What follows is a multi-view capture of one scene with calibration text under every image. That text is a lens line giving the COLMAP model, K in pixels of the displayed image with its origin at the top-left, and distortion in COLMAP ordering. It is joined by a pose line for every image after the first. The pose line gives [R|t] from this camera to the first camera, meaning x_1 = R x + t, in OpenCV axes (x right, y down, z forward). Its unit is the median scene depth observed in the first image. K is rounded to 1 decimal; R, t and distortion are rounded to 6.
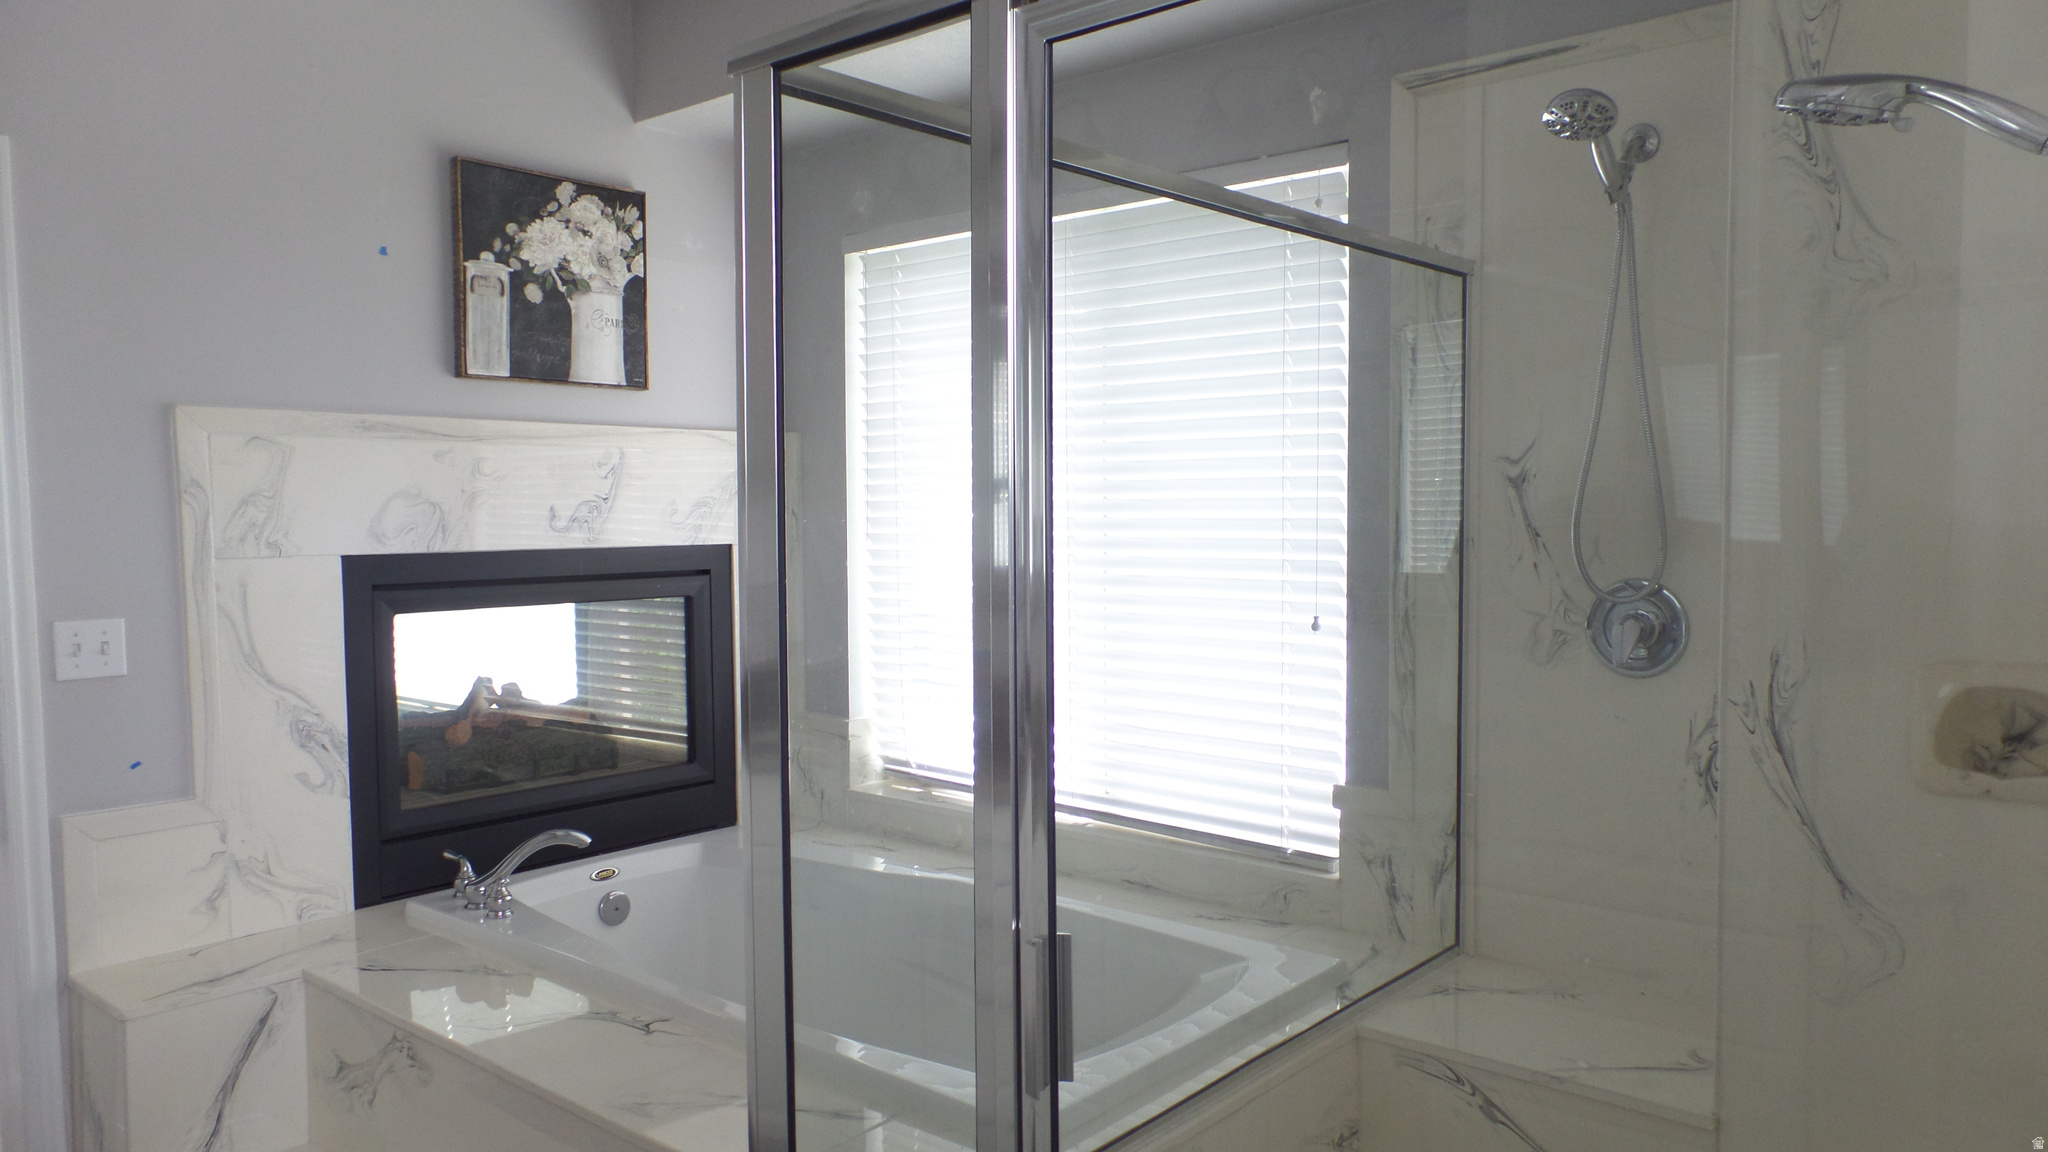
lens RADIAL K [[1427.7, 0, 1032.7], [0, 1427.7, 577.4], [0, 0, 1]] dist [0.013074, -0.007076]
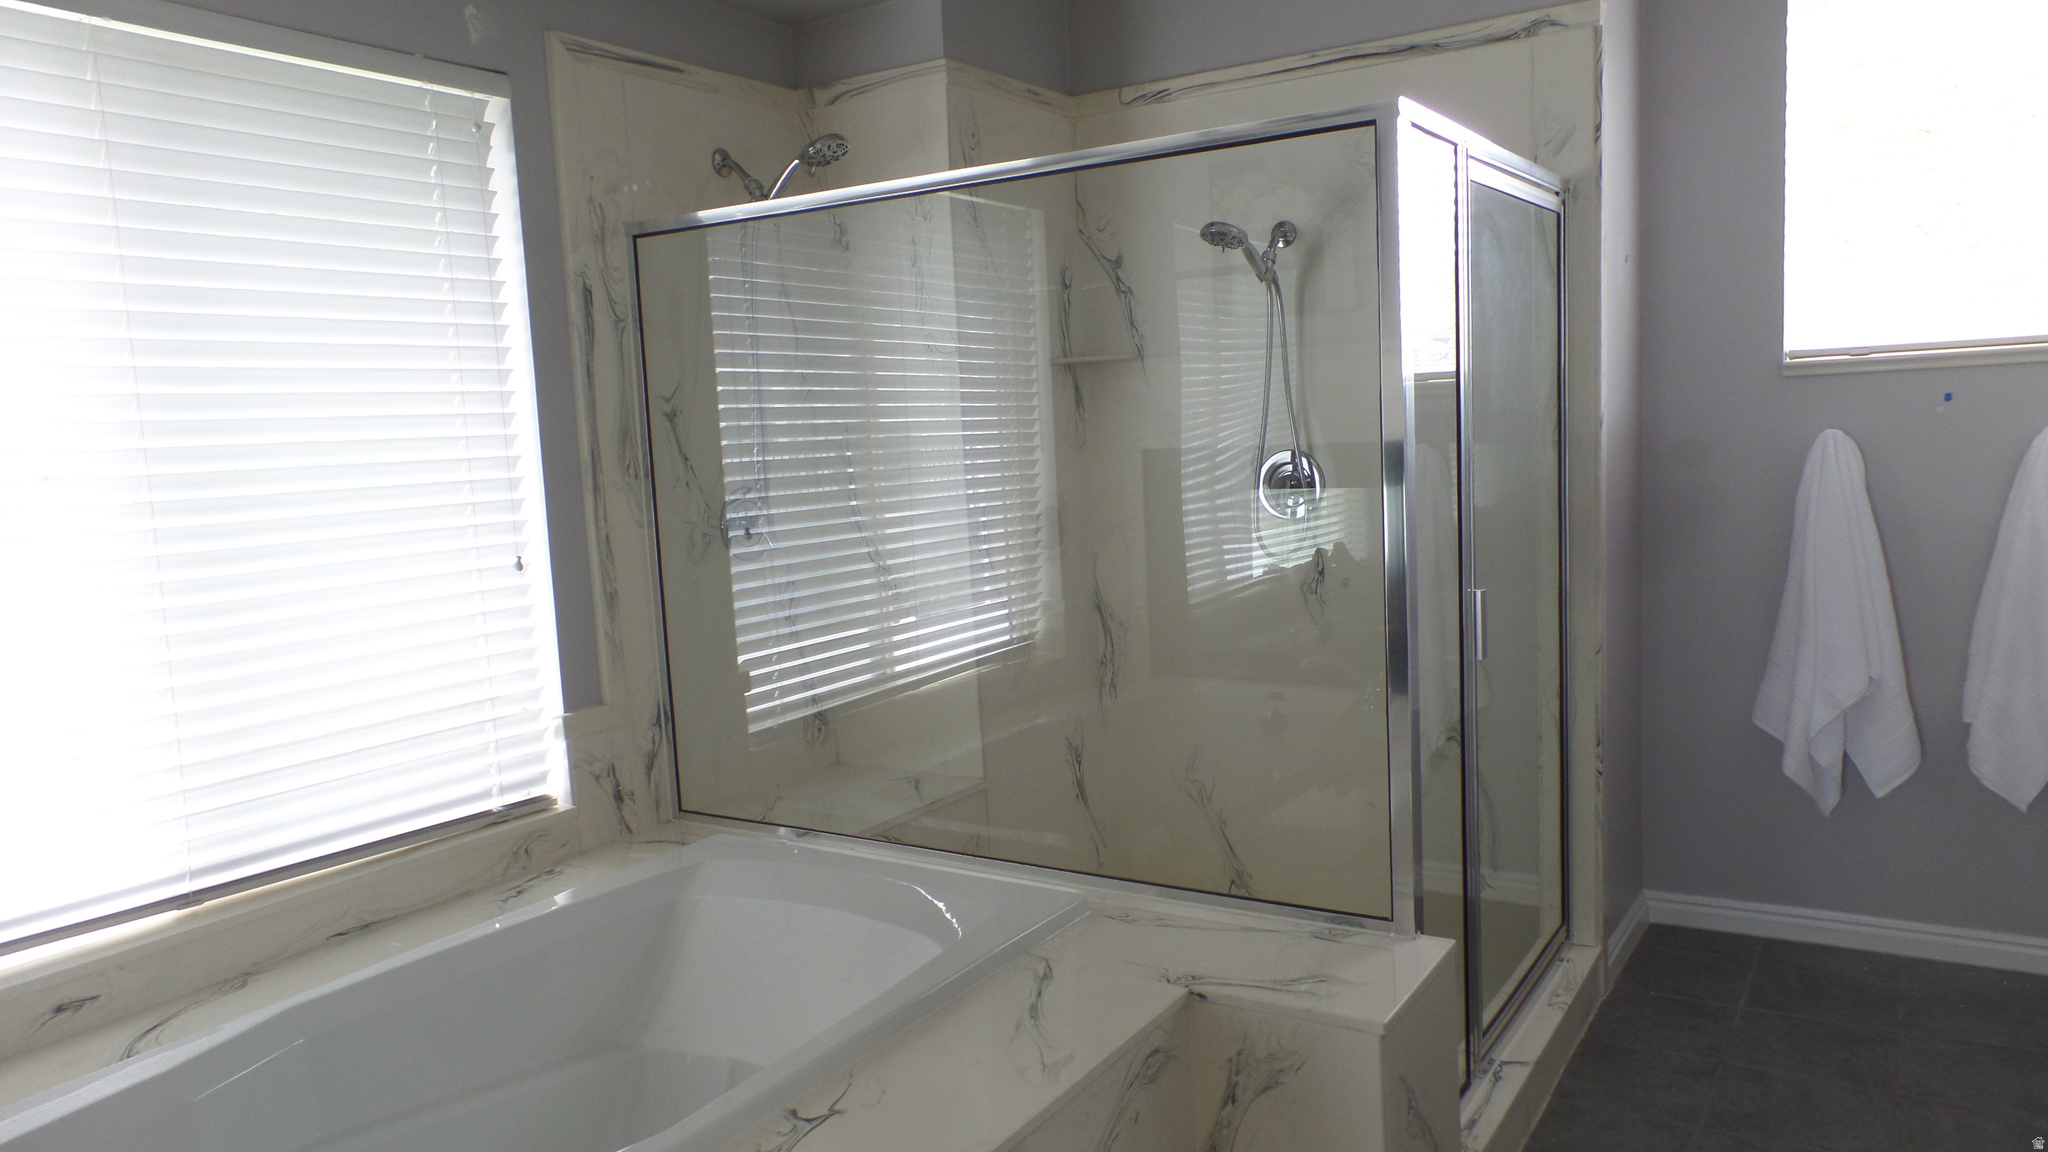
lens RADIAL K [[1427.7, 0, 1032.8], [0, 1427.7, 578.1], [0, 0, 1]] dist [0.013074, -0.007076]
pose [[-0.145734, -0.090235, 0.985200, -0.853929], [0.103283, 0.989003, 0.105862, -0.025886], [-0.983918, 0.117182, -0.134812, 0.821179]]
